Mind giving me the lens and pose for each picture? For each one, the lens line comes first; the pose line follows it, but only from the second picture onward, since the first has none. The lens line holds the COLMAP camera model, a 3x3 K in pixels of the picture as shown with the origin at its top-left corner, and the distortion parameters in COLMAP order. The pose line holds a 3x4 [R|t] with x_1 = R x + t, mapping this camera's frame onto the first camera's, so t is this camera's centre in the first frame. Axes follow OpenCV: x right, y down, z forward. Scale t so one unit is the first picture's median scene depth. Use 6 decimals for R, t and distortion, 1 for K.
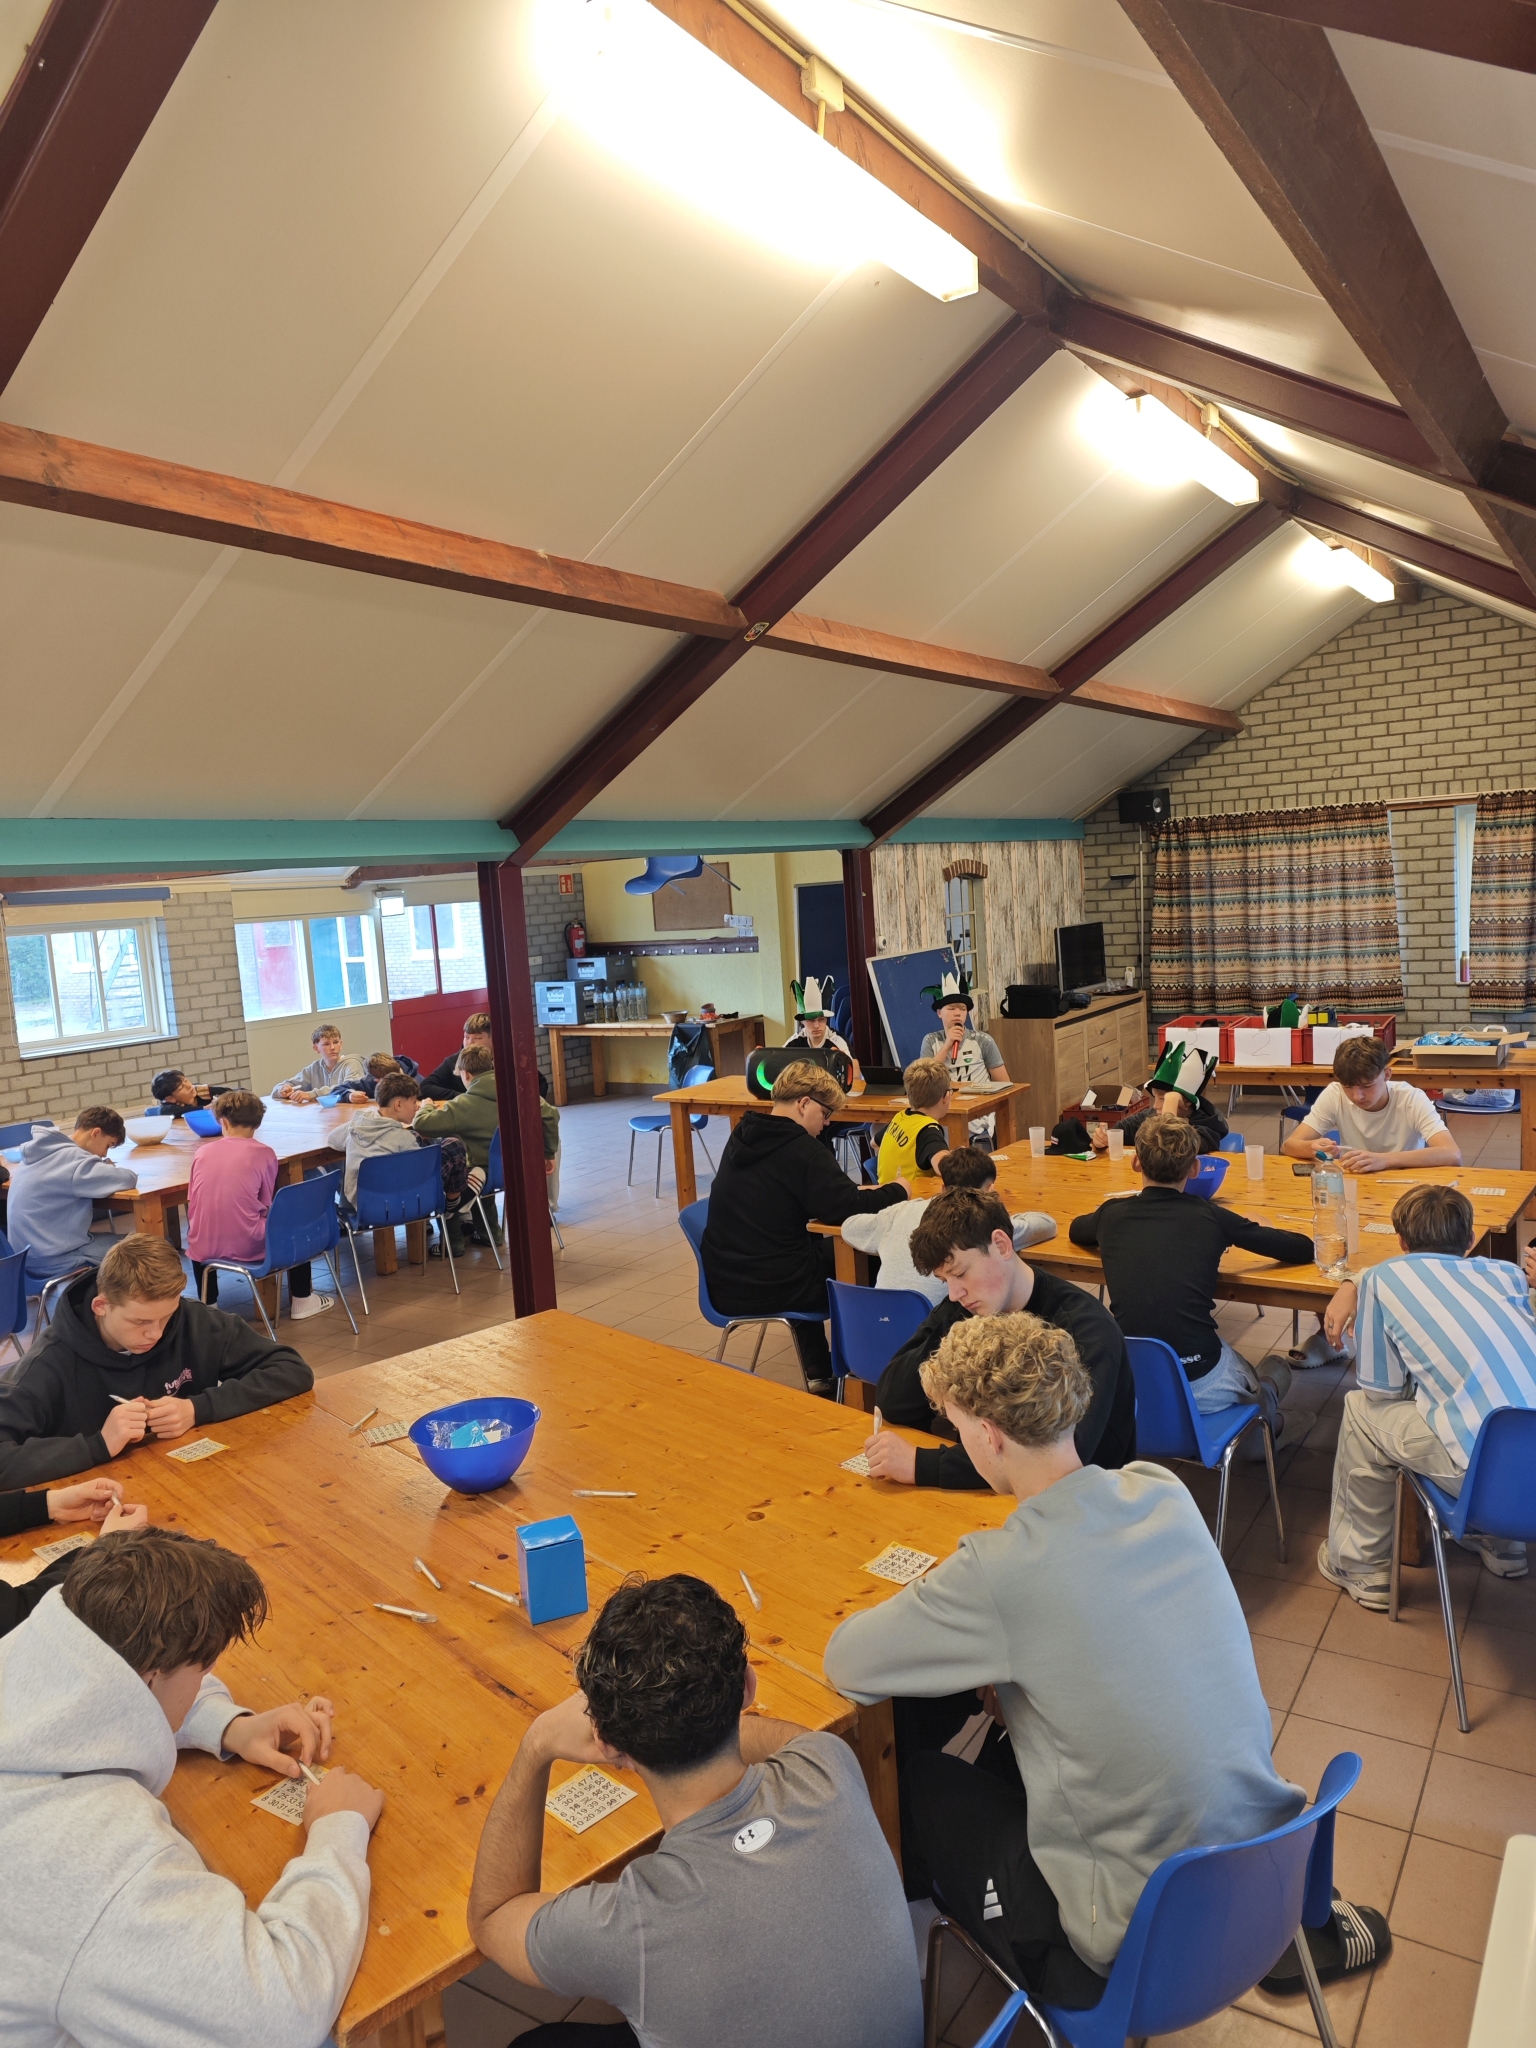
lens RADIAL K [[1385.4, 0, 771.6], [0, 1385.4, 1028.7], [0, 0, 1]] dist [-0.007024, 0.039988]
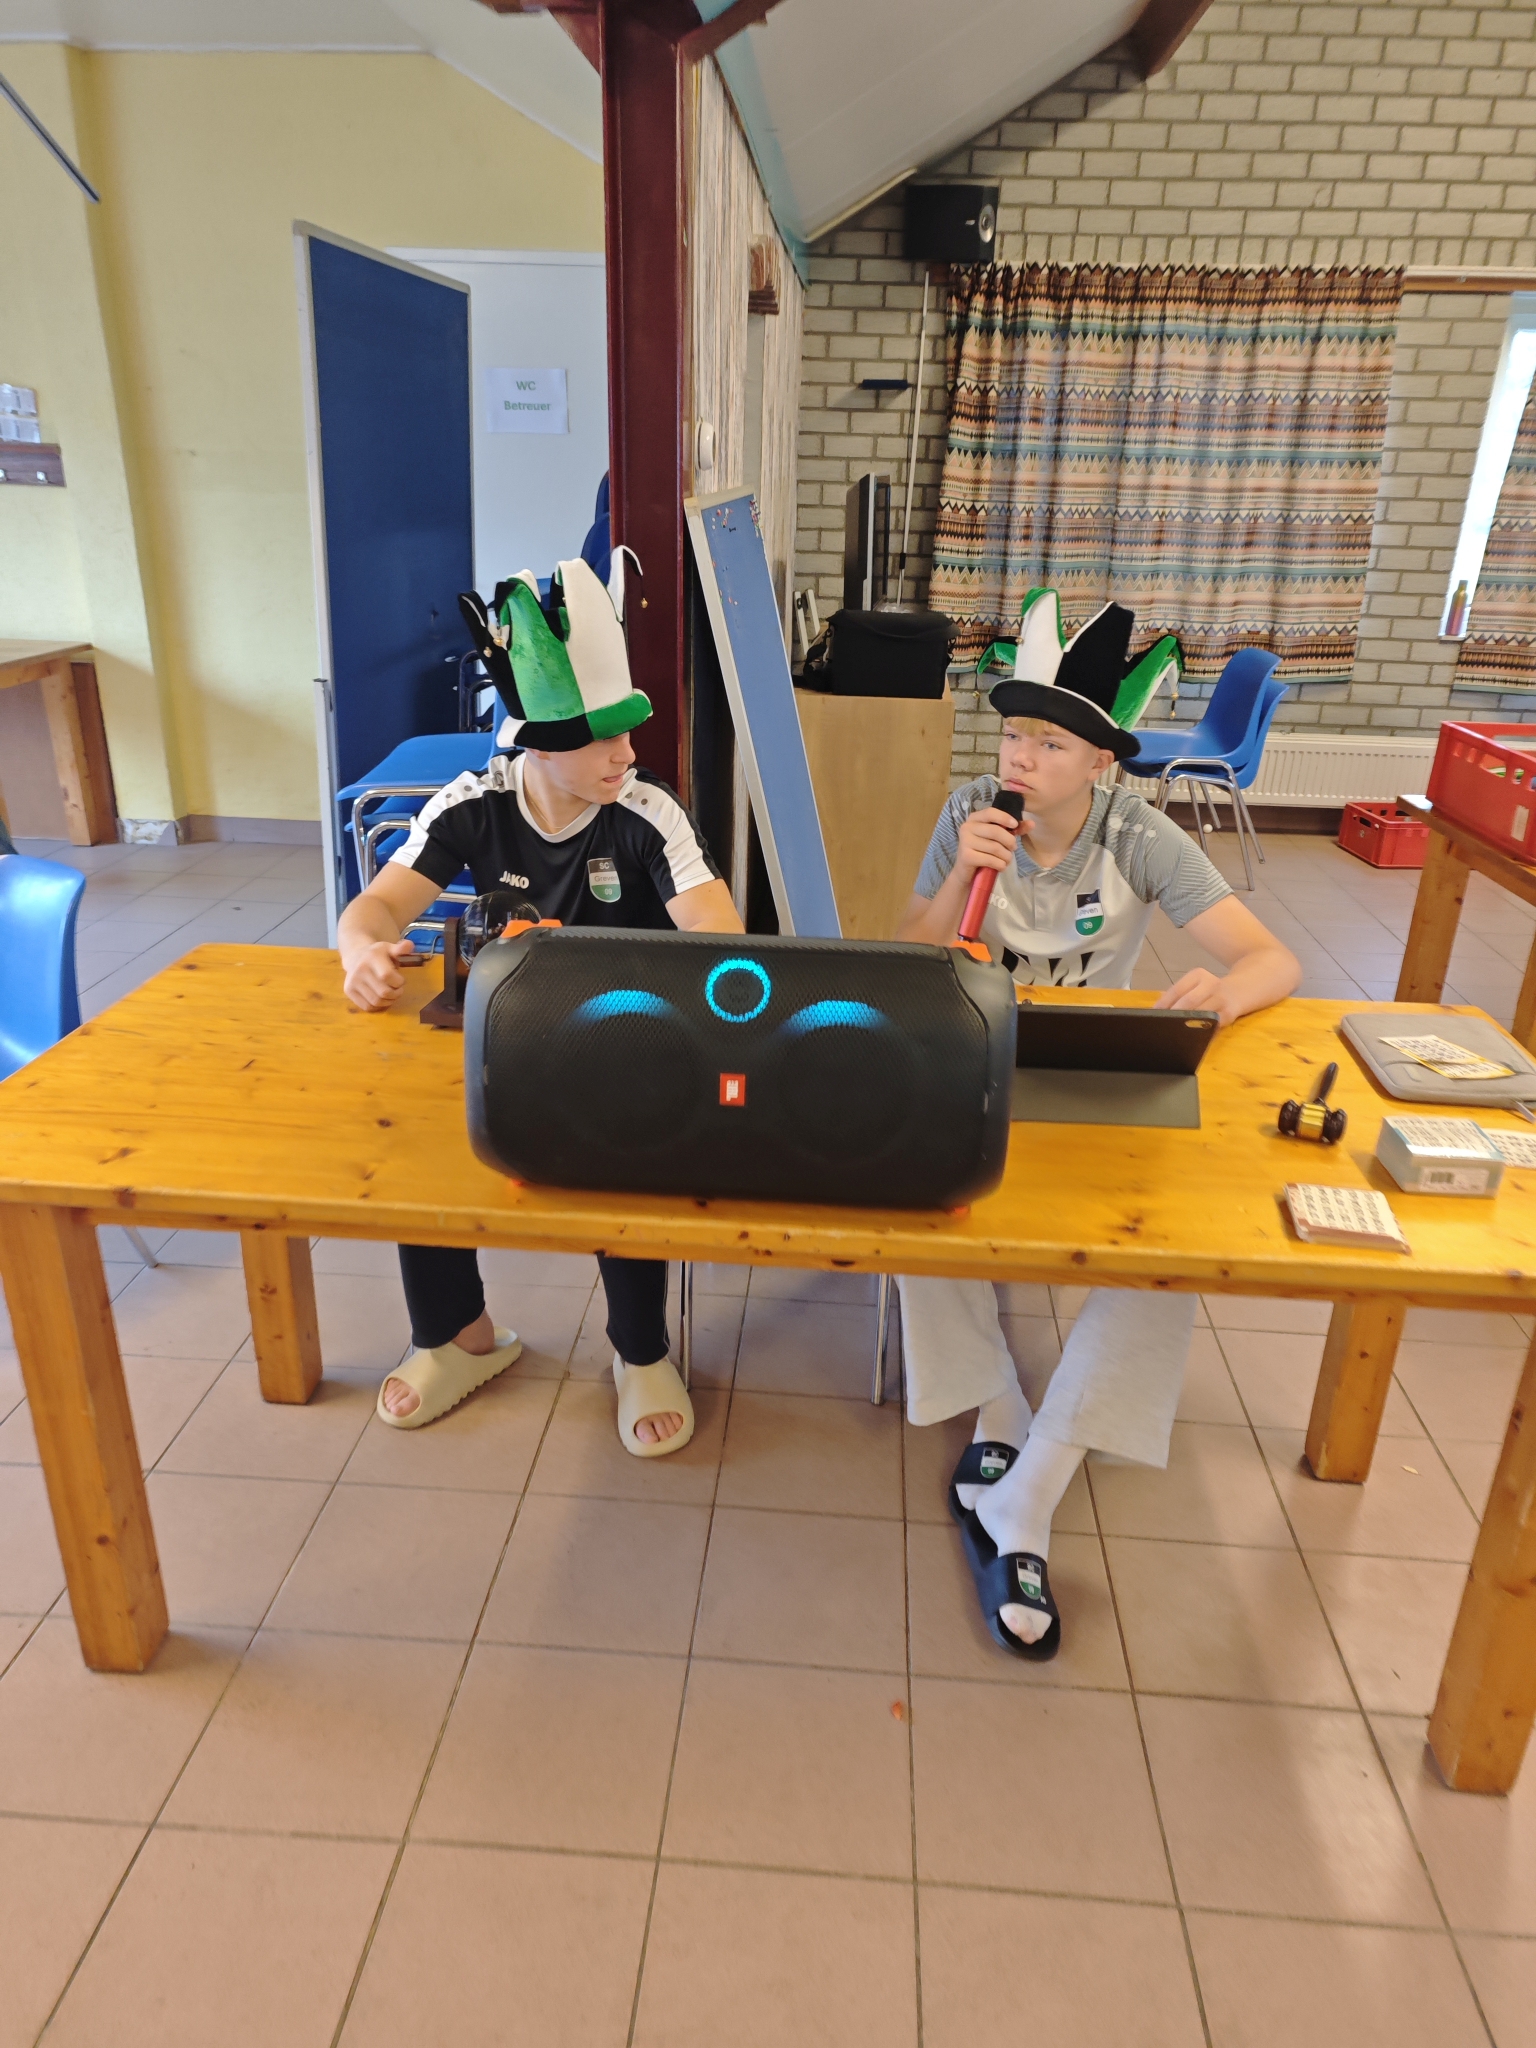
lens RADIAL K [[1385.4, 0, 752.6], [0, 1385.4, 1034.5], [0, 0, 1]] dist [-0.007024, 0.039988]
pose [[0.869877, -0.103249, 0.482342, -0.053503], [-0.032621, 0.963666, 0.265111, -0.016594], [-0.492189, -0.246349, 0.834903, 0.588576]]
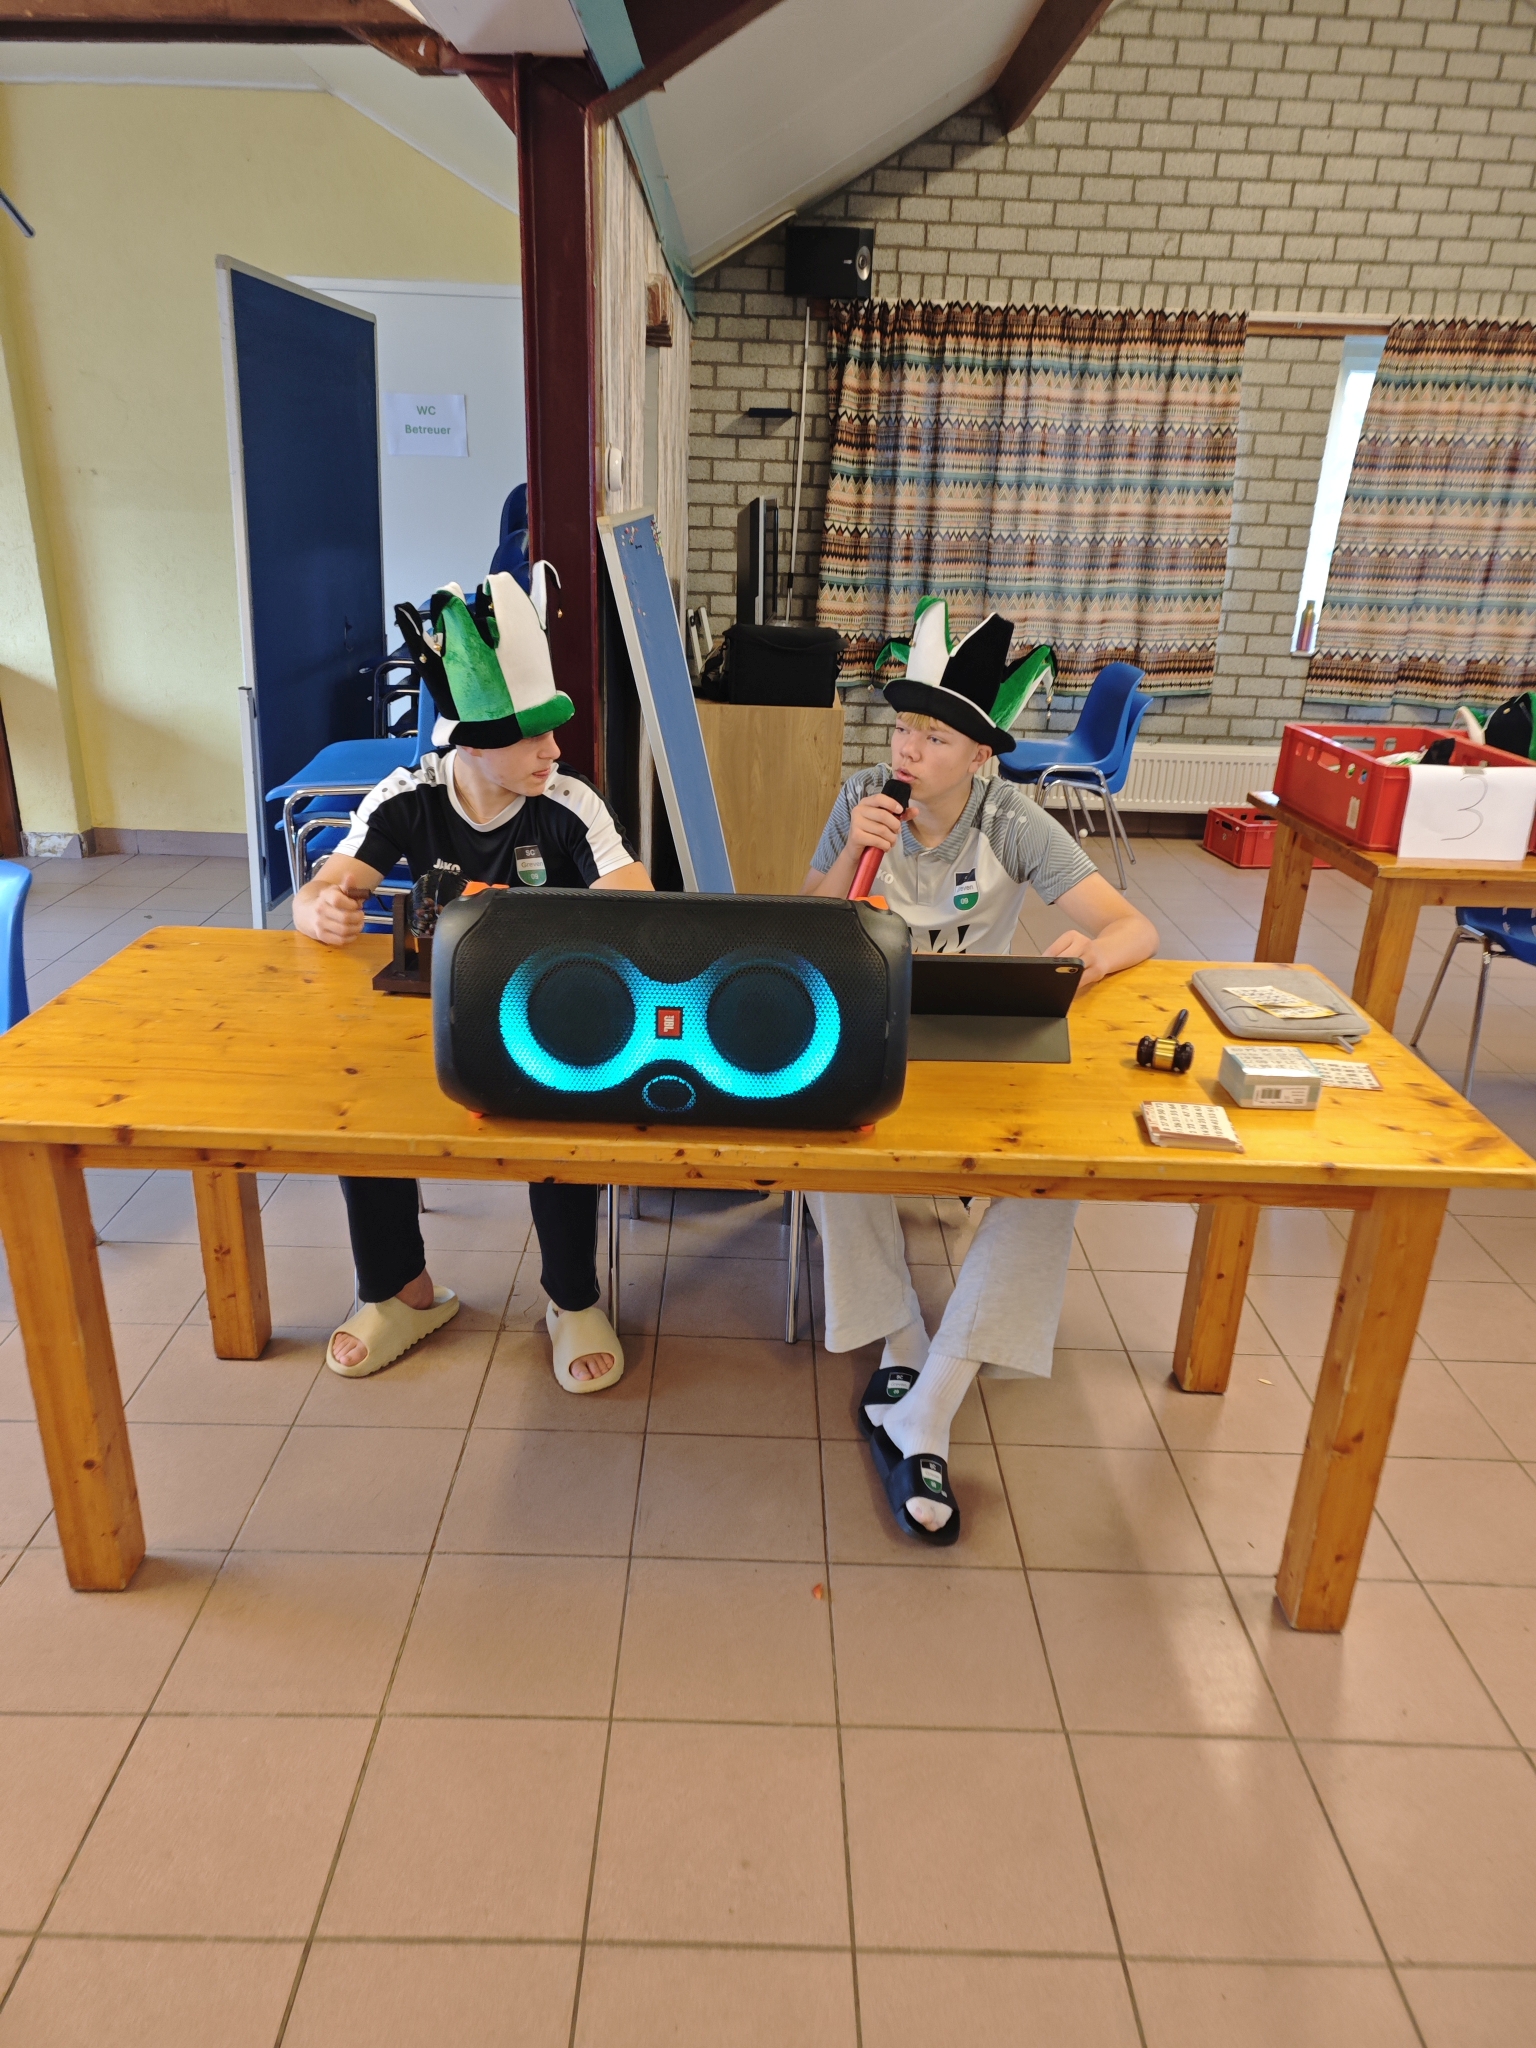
lens RADIAL K [[1385.4, 0, 736.9], [0, 1385.4, 1033.4], [0, 0, 1]] dist [-0.007024, 0.039988]
pose [[0.834044, -0.111938, 0.540223, -0.067175], [-0.030656, 0.968284, 0.247964, -0.013704], [-0.550846, -0.223374, 0.804160, 0.572747]]
